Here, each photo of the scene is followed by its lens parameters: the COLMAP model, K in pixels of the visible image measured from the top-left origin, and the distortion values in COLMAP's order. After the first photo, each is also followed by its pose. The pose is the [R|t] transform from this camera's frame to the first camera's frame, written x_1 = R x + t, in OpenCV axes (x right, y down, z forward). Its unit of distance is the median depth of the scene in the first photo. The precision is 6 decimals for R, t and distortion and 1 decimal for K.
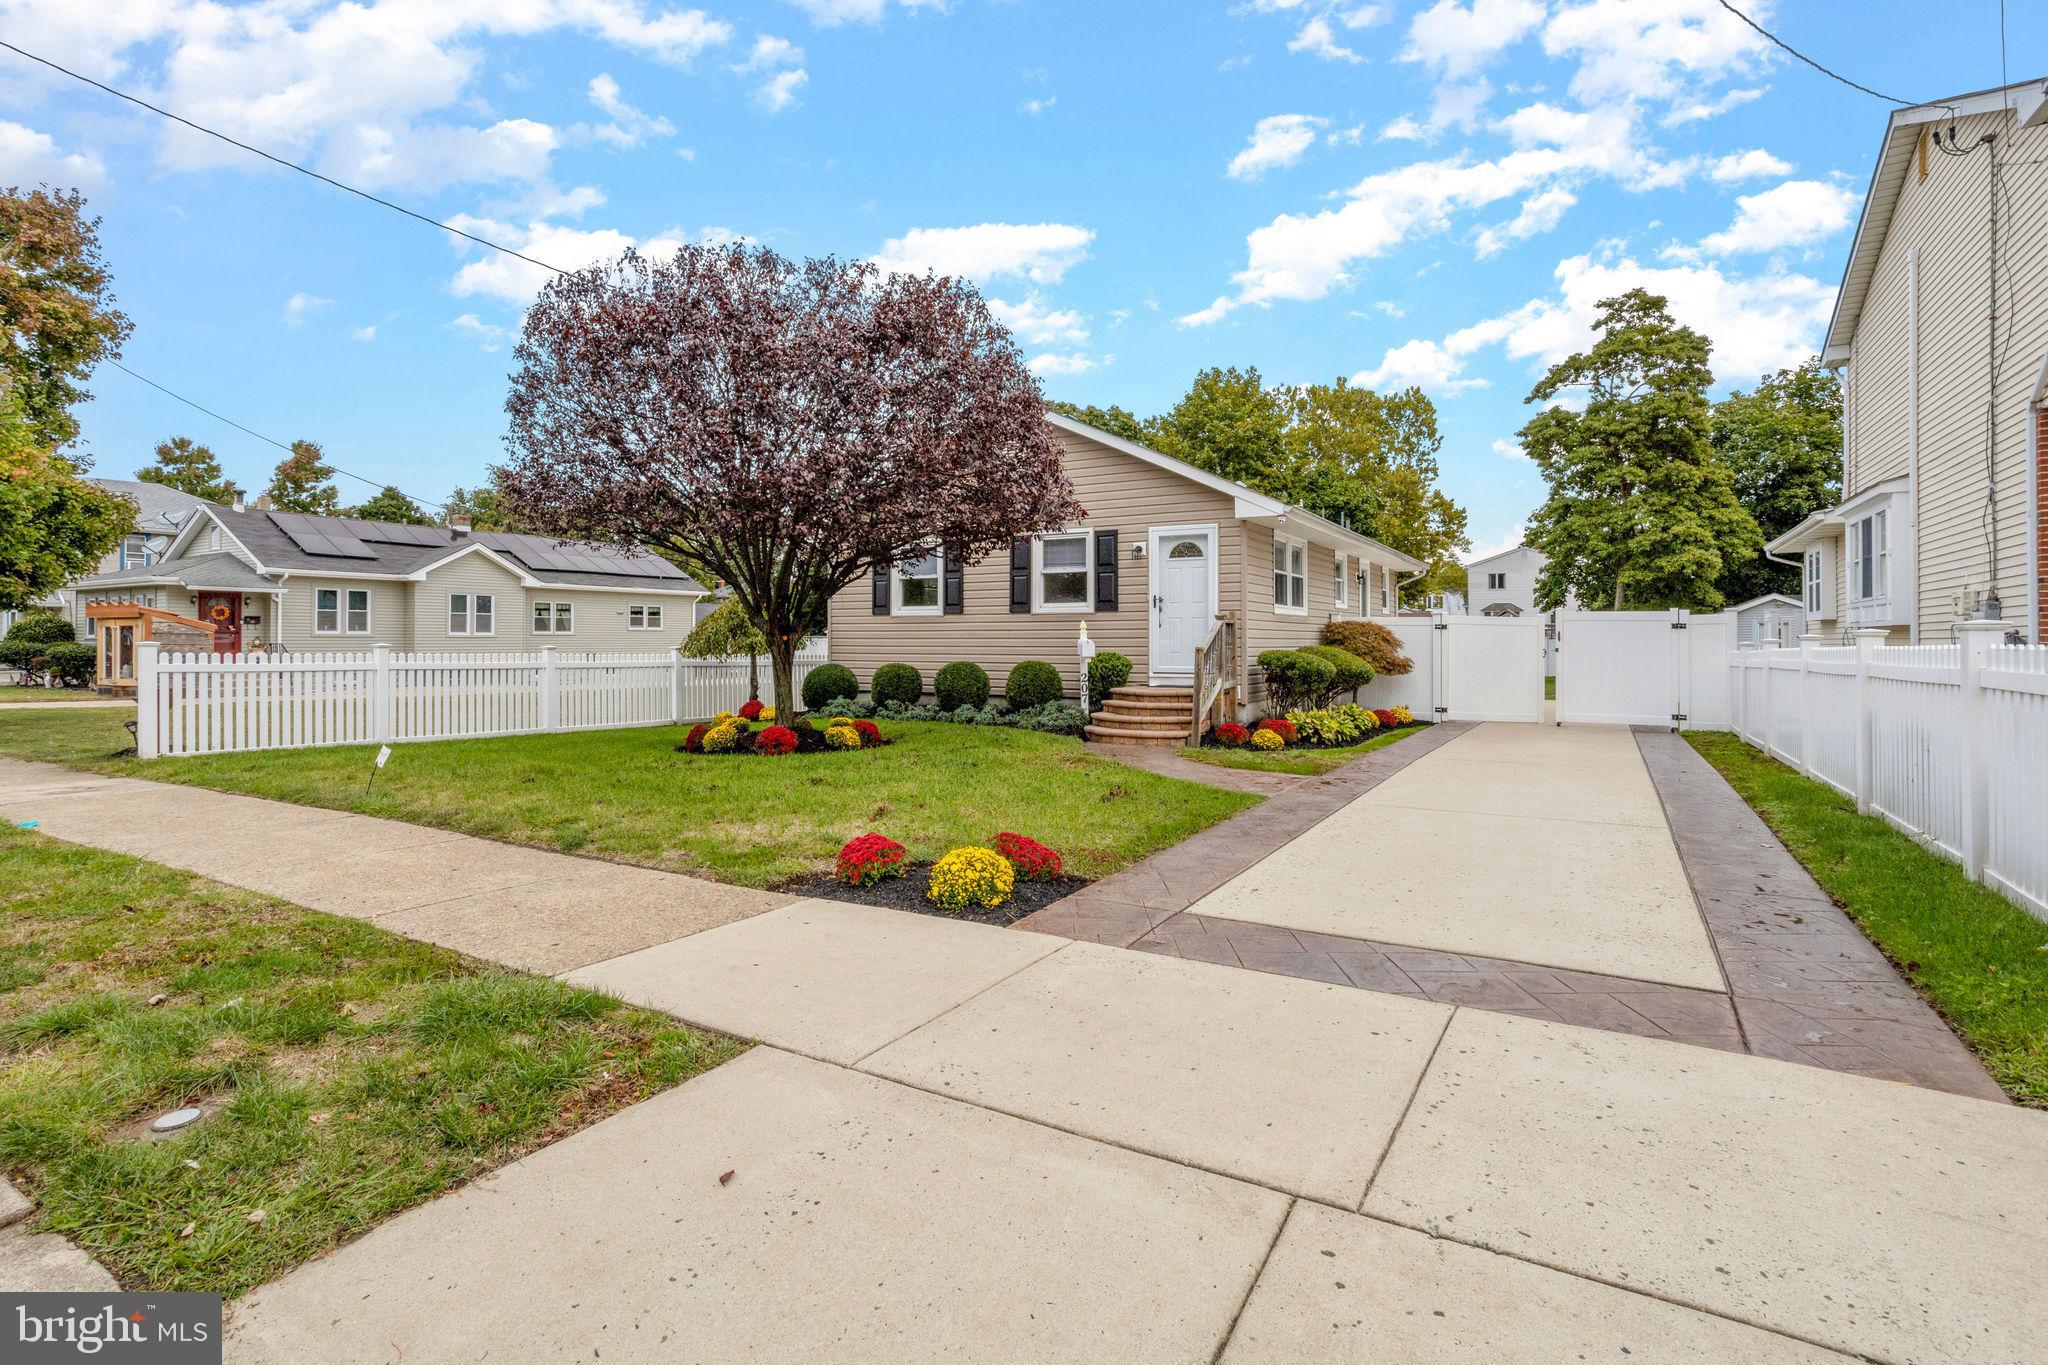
lens RADIAL K [[1000.8, 0, 998.6], [0, 1000.8, 648.0], [0, 0, 1]] dist [-0.044367, 0.026507]
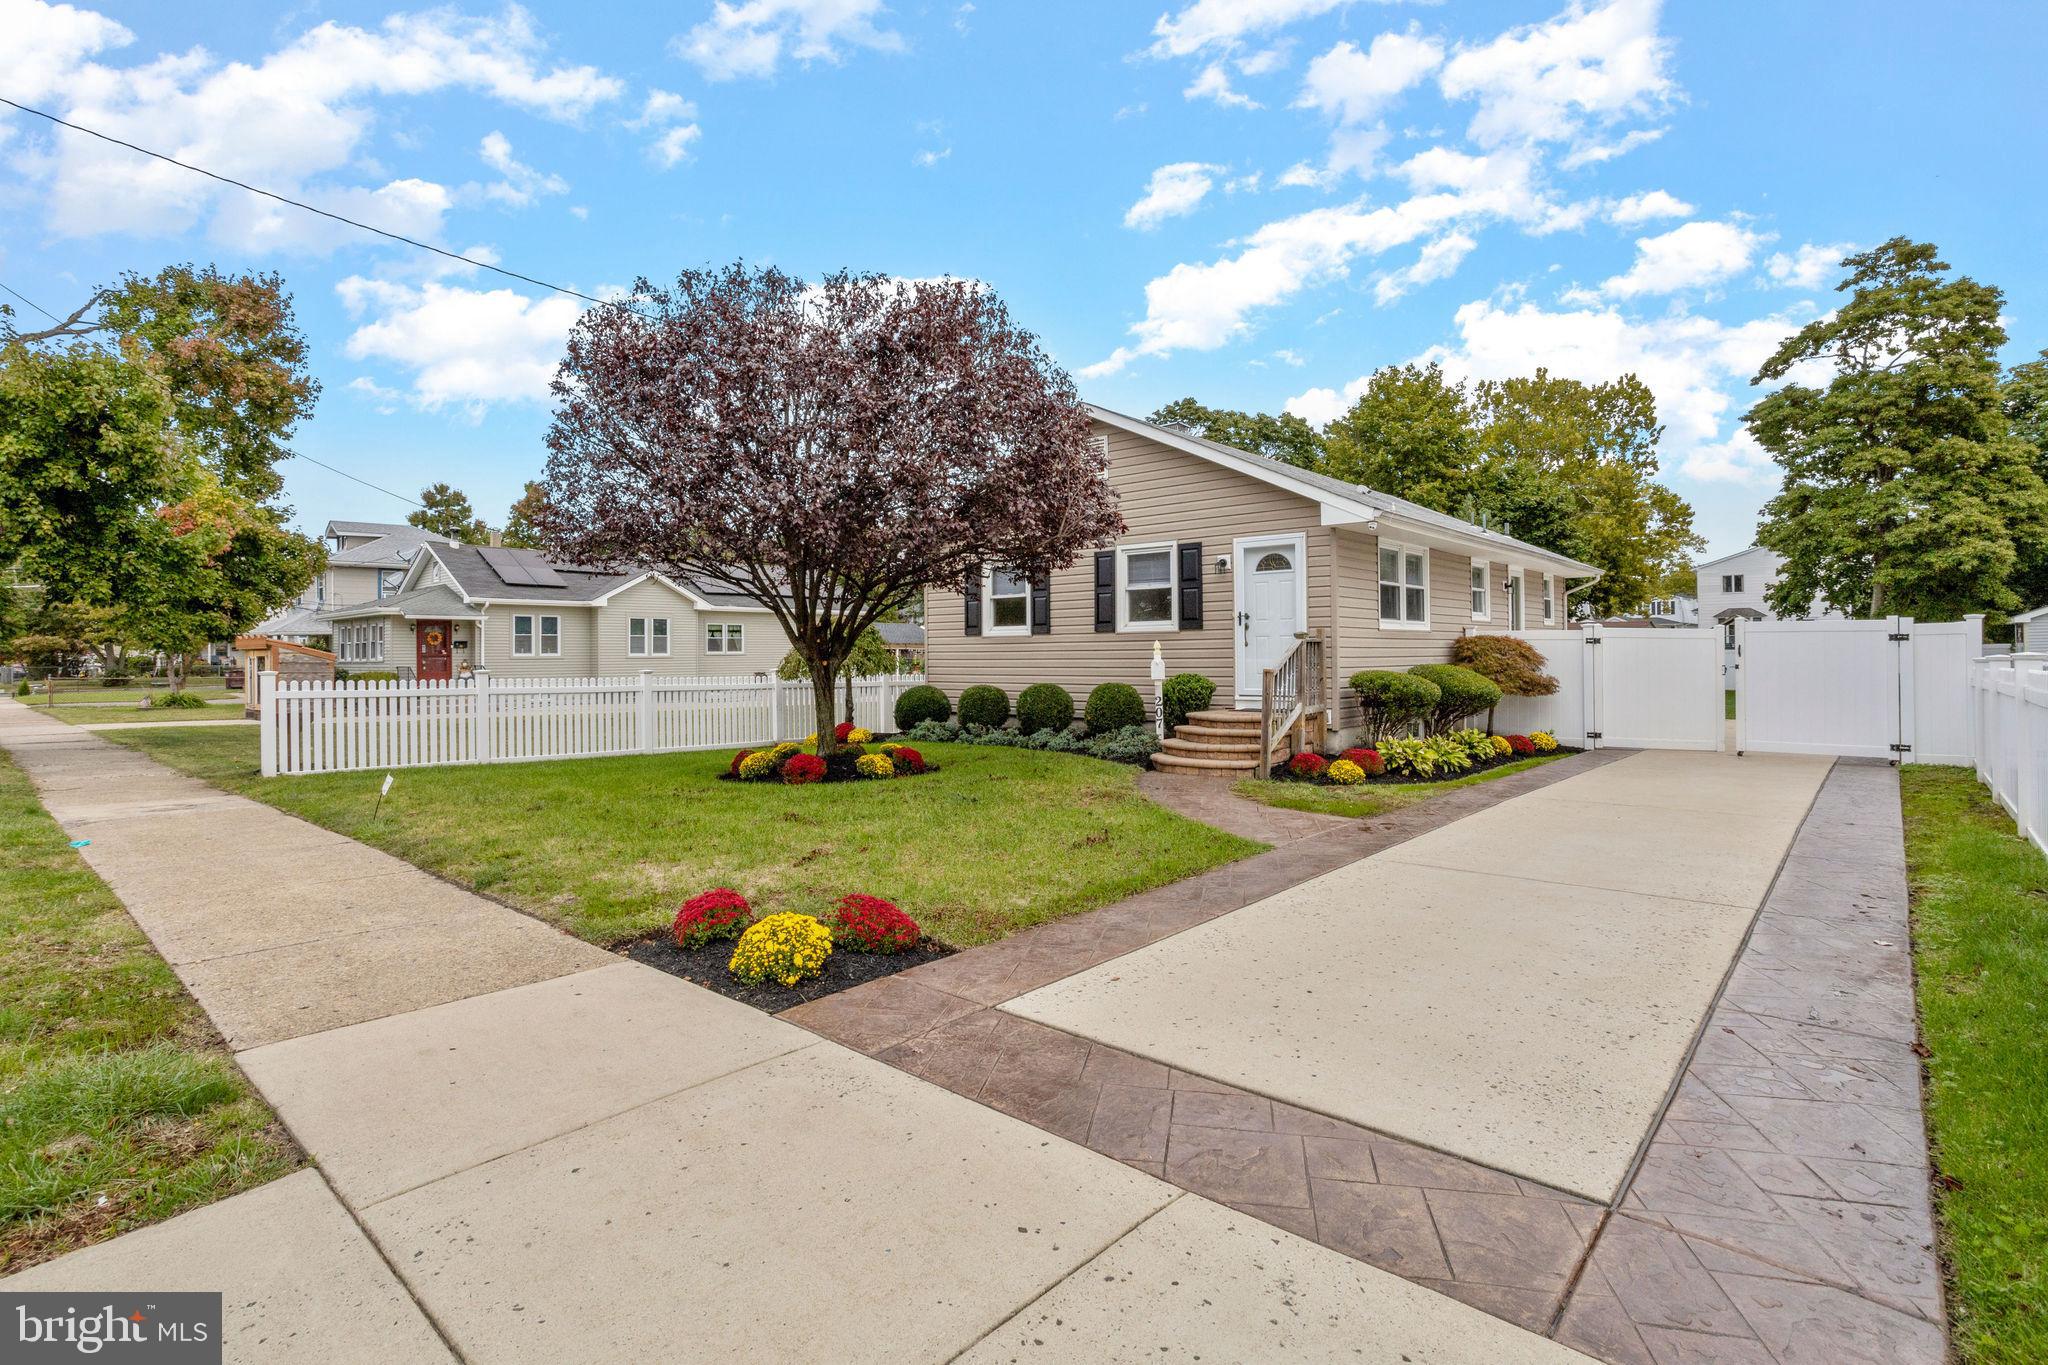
lens RADIAL K [[984.2, 0, 1007.0], [0, 984.2, 655.0], [0, 0, 1]] dist [-0.040275, 0.025724]
pose [[0.981665, -0.008894, -0.190407, 0.098551], [0.007676, 0.999945, -0.007133, -0.006570], [0.190460, 0.005541, 0.981679, 0.054444]]
